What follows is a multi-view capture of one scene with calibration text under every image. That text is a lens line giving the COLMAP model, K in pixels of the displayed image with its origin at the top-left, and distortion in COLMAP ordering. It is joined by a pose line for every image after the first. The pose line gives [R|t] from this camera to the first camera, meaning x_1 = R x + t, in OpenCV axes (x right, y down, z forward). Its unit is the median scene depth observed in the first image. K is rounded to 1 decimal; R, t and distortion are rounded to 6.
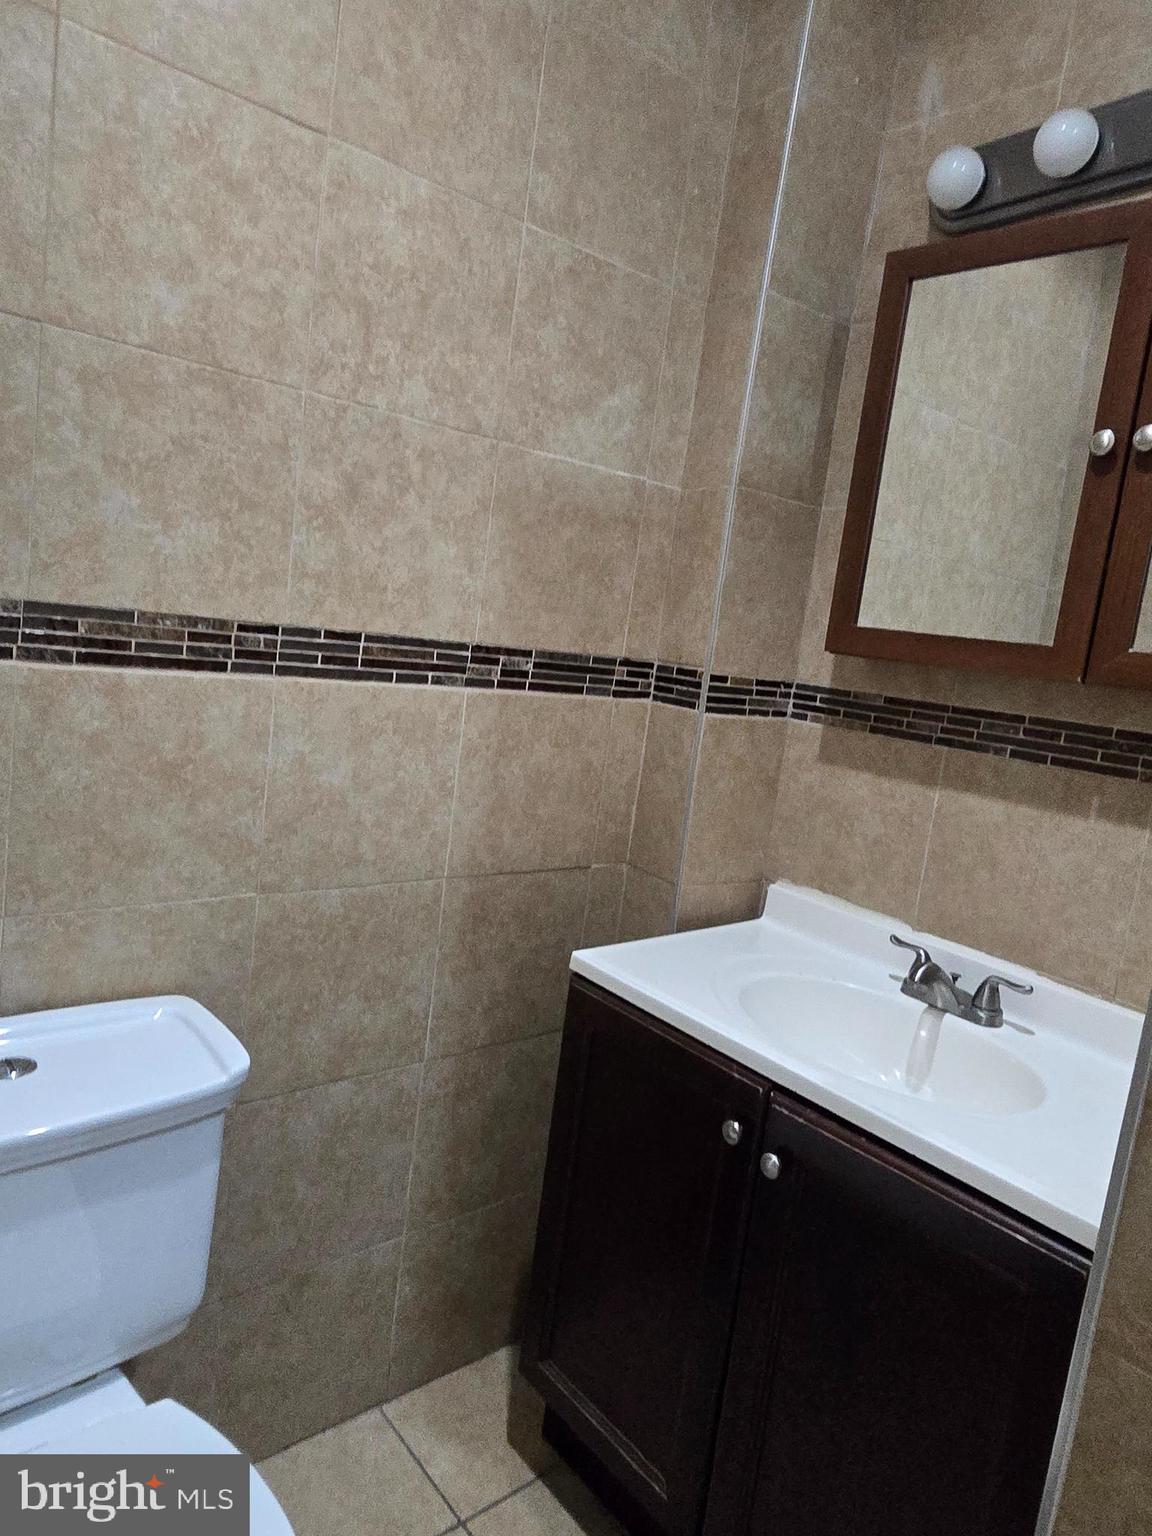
lens RADIAL K [[996.4, 0, 575.0], [0, 996.4, 763.1], [0, 0, 1]] dist [0.004903, -0.007570]
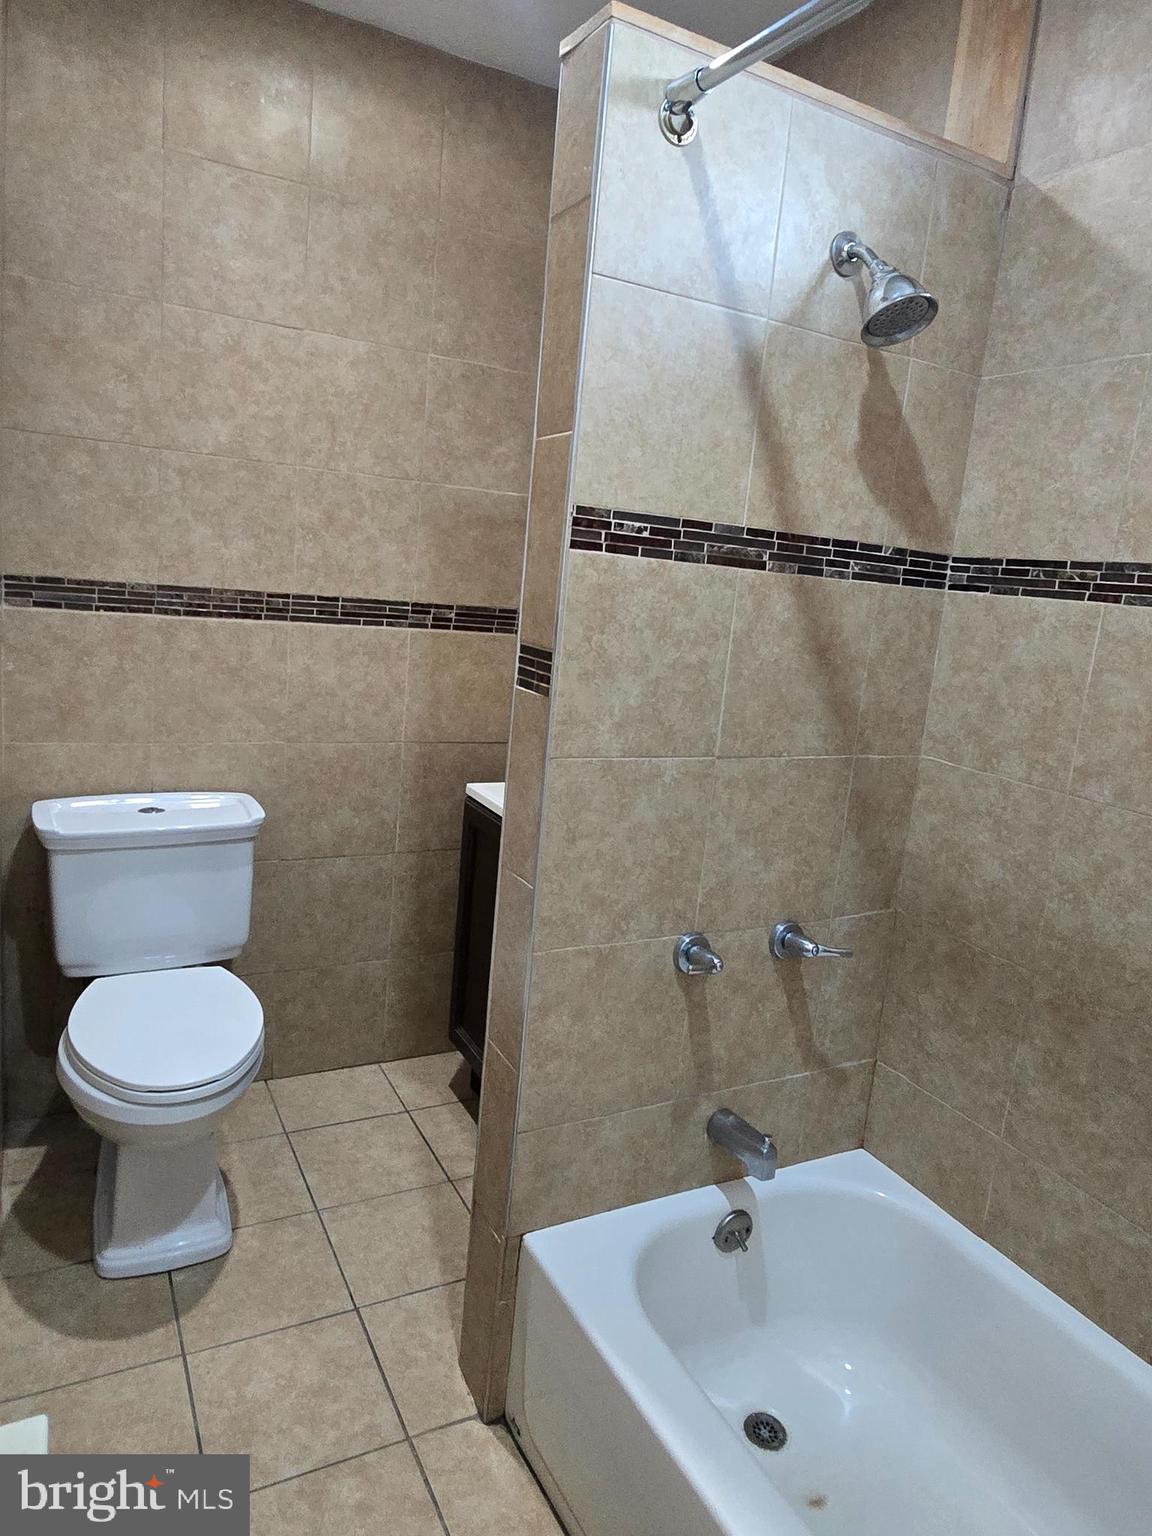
lens RADIAL K [[996.4, 0, 577.8], [0, 996.4, 771.0], [0, 0, 1]] dist [0.004903, -0.007570]
pose [[0.981995, 0.016154, -0.188215, 0.558882], [-0.006309, 0.998586, 0.052787, 0.085334], [0.188801, -0.050649, 0.980708, -0.700236]]
